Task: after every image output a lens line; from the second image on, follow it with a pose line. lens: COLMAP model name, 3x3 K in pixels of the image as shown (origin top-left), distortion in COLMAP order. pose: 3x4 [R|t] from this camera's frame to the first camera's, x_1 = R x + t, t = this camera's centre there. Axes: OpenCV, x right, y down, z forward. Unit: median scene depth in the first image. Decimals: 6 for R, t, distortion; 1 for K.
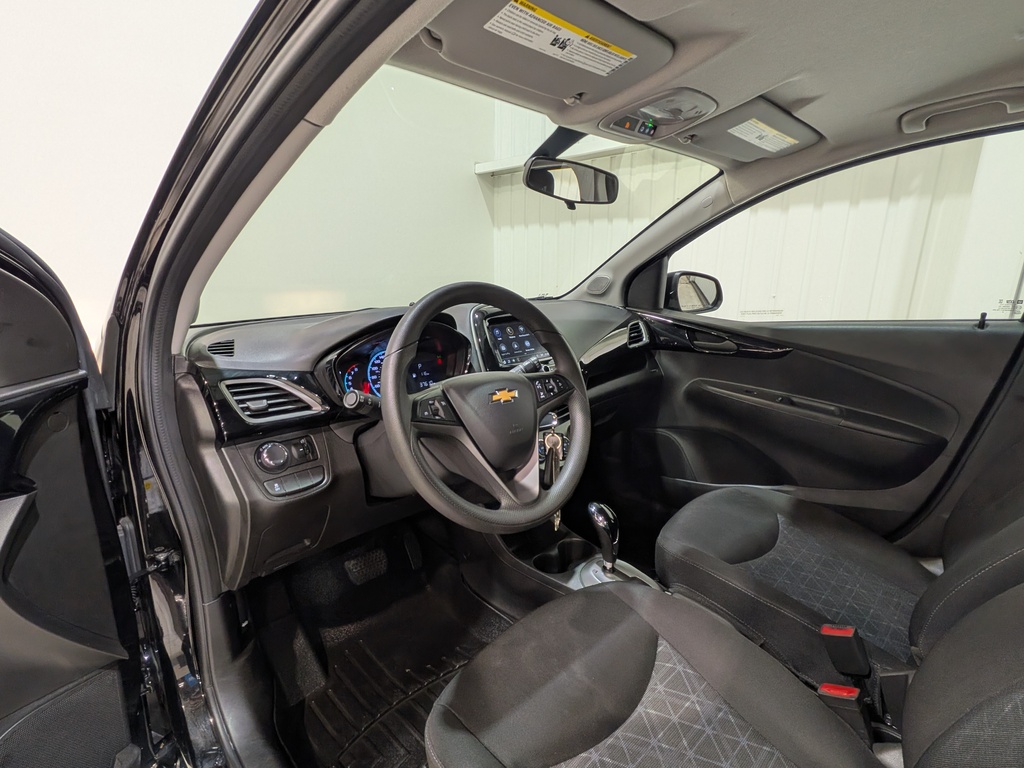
lens RADIAL K [[494.7, 0, 511.5], [0, 494.7, 391.8], [0, 0, 1]] dist [-0.024154, -0.000329]
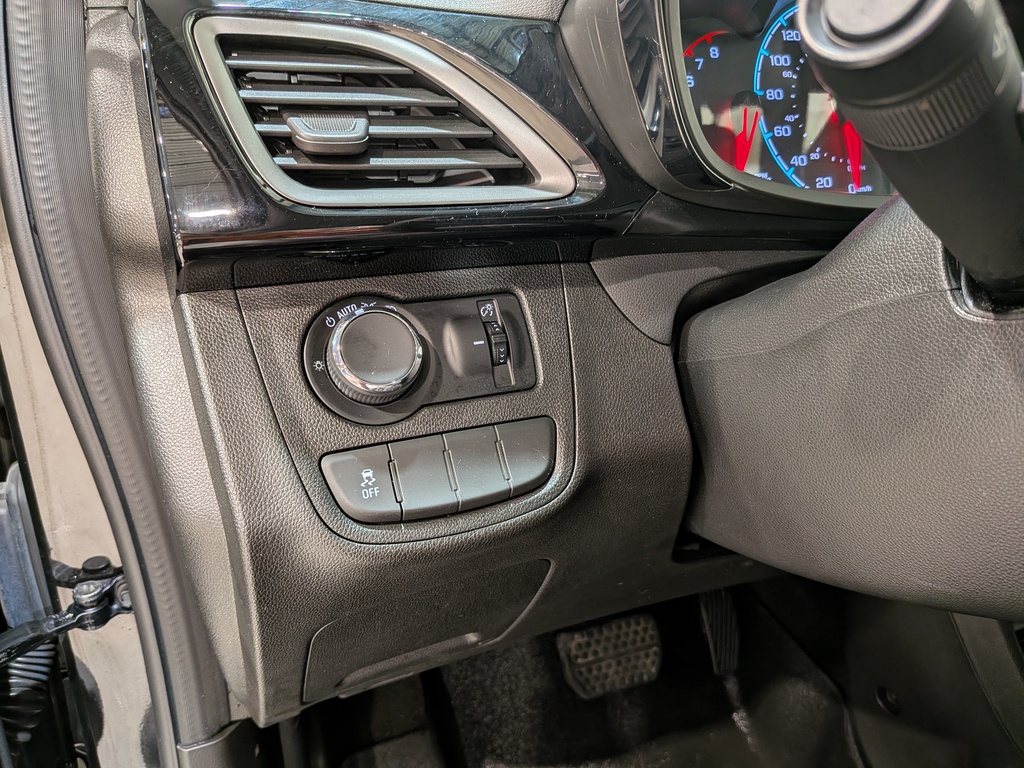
lens RADIAL K [[754.8, 0, 481.6], [0, 754.8, 389.1], [0, 0, 1]] dist [0.003441, -0.047540]
pose [[0.904254, 0.156621, -0.397233, -0.243599], [-0.094010, 0.980498, 0.172588, 0.067430], [0.416517, -0.118720, 0.901343, 0.588227]]
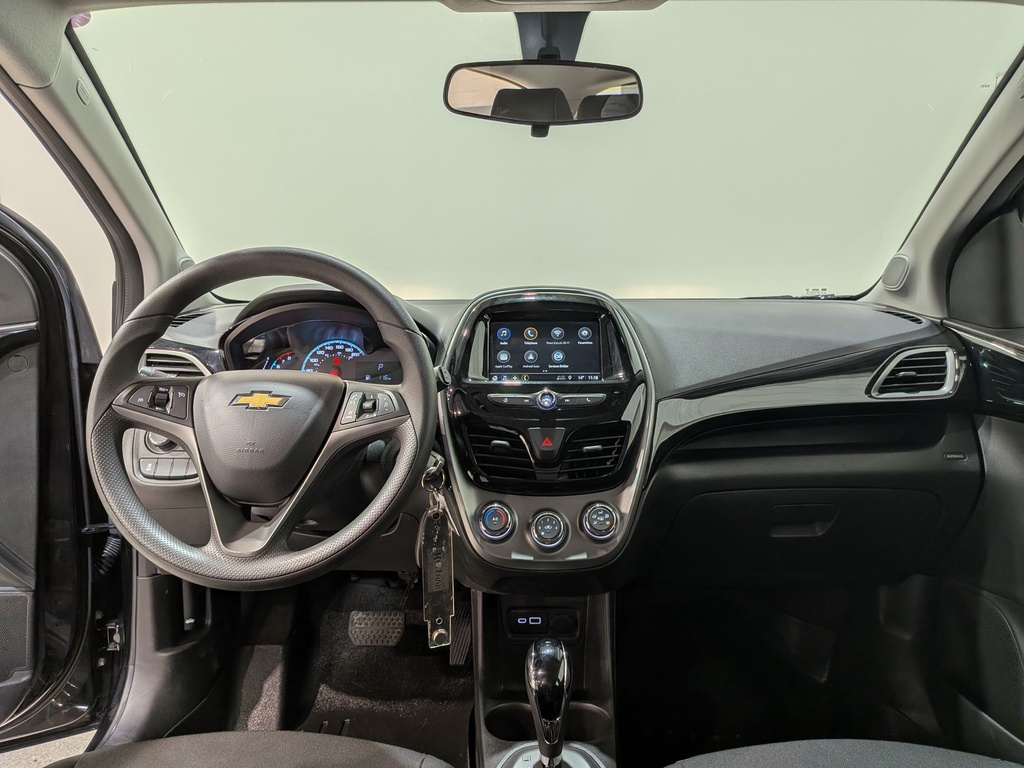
lens RADIAL K [[731.6, 0, 512.0], [0, 731.6, 384.0], [0, 0, 1]] dist [0.005332, -0.041217]
pose [[0.693502, 0.120059, -0.710380, 0.804149], [-0.175083, 0.984543, -0.004529, -0.062173], [0.698856, 0.127516, 0.703803, 0.413611]]
